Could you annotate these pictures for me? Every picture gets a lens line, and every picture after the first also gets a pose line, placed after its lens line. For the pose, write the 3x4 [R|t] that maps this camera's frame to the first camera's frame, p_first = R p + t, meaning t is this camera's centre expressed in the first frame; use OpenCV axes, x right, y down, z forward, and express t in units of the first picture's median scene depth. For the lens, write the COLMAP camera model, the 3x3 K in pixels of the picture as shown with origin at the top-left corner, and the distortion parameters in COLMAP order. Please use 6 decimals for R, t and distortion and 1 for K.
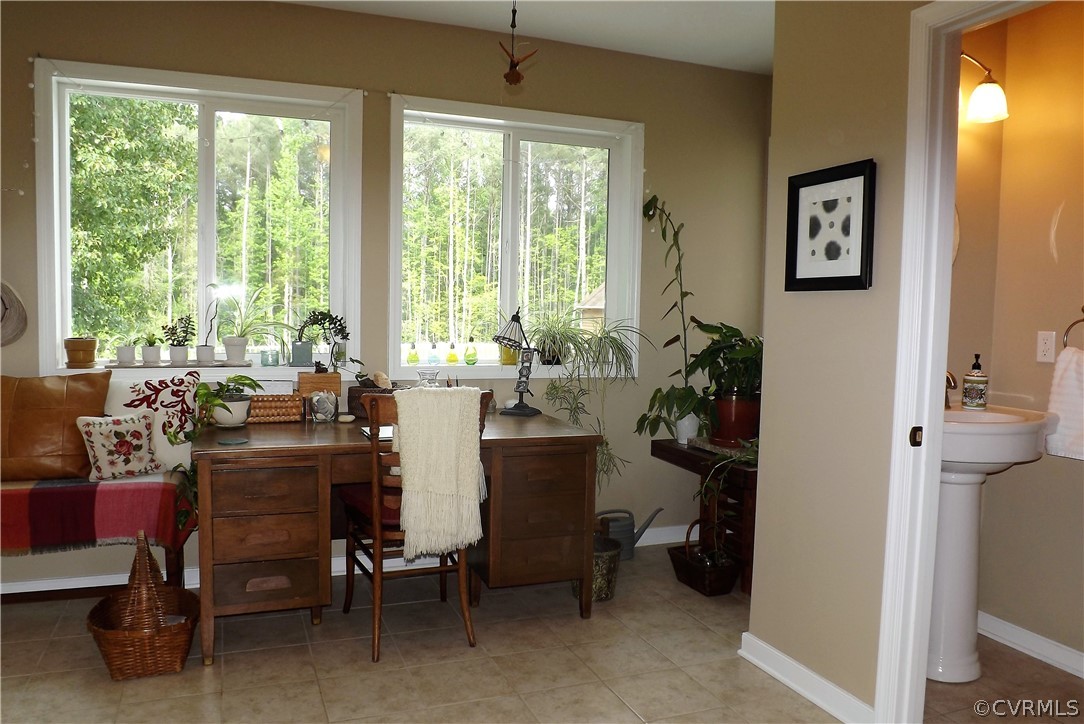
lens RADIAL K [[857.8, 0, 549.4], [0, 857.8, 367.1], [0, 0, 1]] dist [-0.040686, -0.019104]
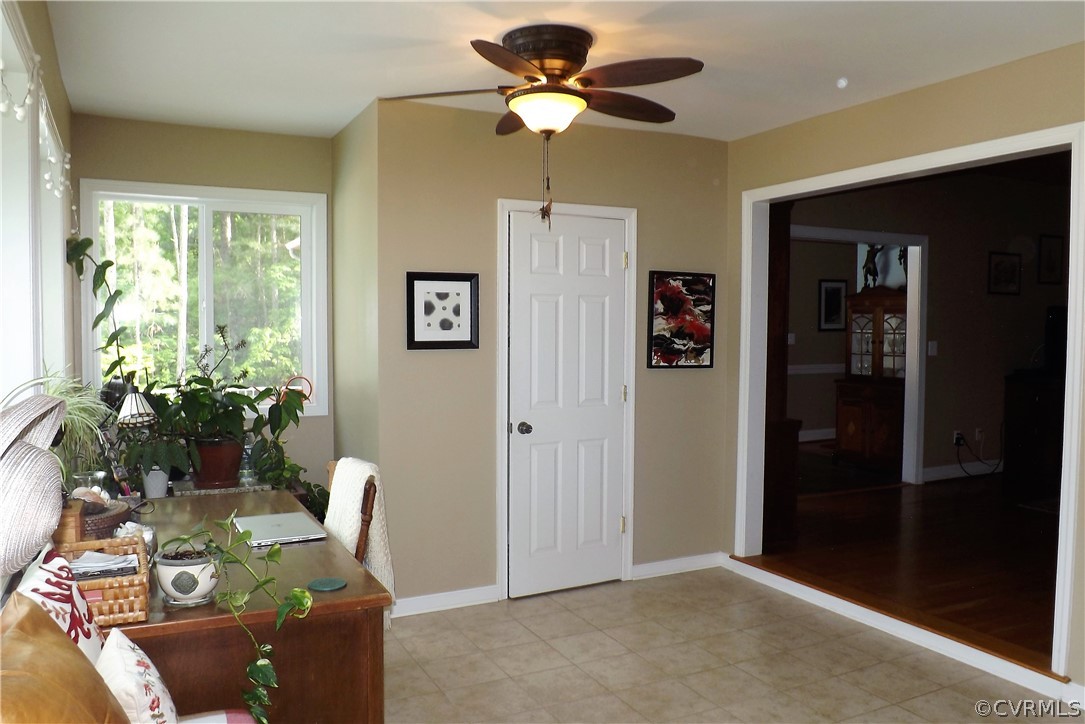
lens RADIAL K [[858.5, 0, 542.5], [0, 858.5, 357.9], [0, 0, 1]] dist [-0.040686, -0.019104]
pose [[-0.104345, -0.058231, 0.992835, -1.338616], [0.057727, 0.996247, 0.064498, -0.174013], [-0.992864, 0.064043, -0.100592, 1.026338]]
